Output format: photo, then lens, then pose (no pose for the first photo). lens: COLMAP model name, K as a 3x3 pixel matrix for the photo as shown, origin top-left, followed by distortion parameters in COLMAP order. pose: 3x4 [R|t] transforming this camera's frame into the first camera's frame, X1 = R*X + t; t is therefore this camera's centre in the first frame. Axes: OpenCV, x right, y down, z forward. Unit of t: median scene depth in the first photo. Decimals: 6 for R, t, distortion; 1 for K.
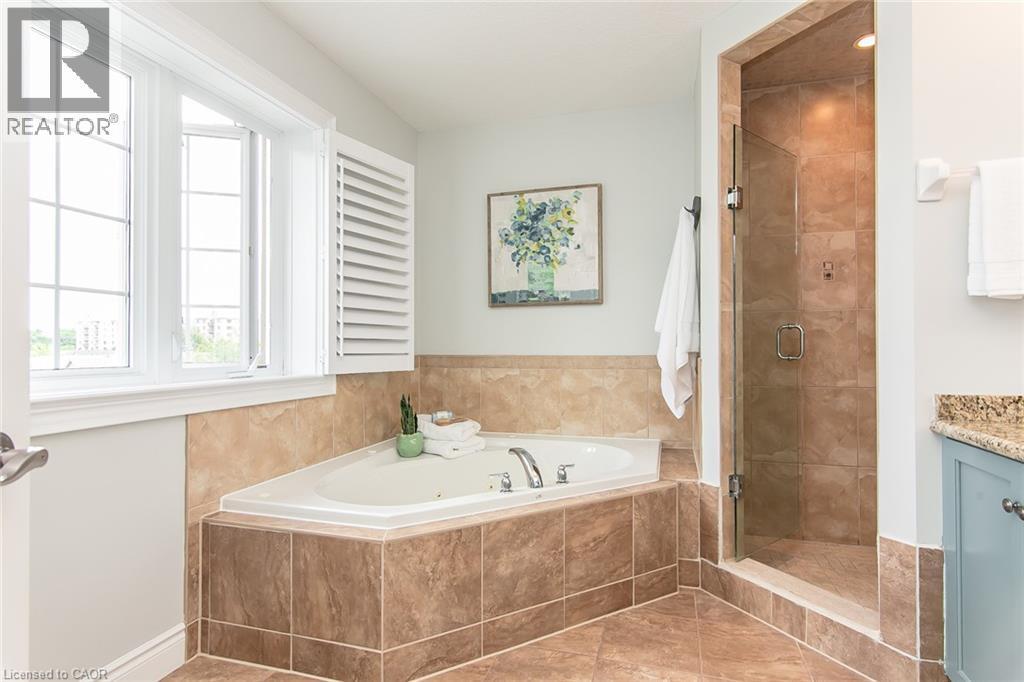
lens RADIAL K [[516.3, 0, 520.3], [0, 516.3, 340.9], [0, 0, 1]] dist [0.004865, -0.001533]
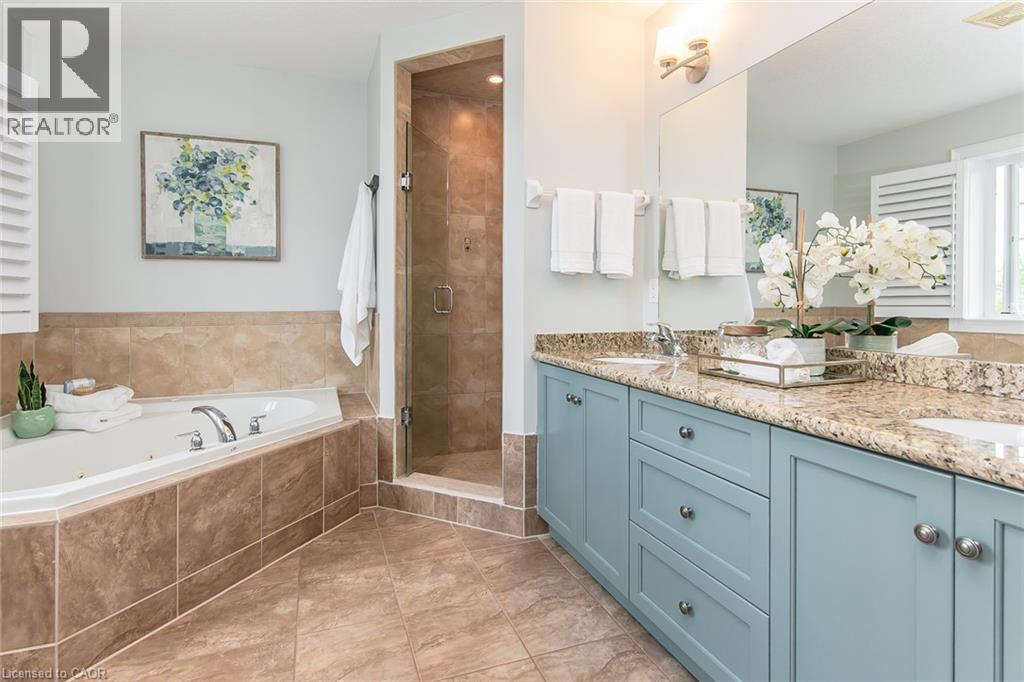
lens RADIAL K [[516.3, 0, 498.0], [0, 516.3, 303.3], [0, 0, 1]] dist [0.004865, -0.001533]
pose [[0.810950, 0.000059, 0.585116, -0.124597], [-0.007911, 0.999910, 0.010863, -0.003569], [-0.585063, -0.013438, 0.810877, -0.122185]]
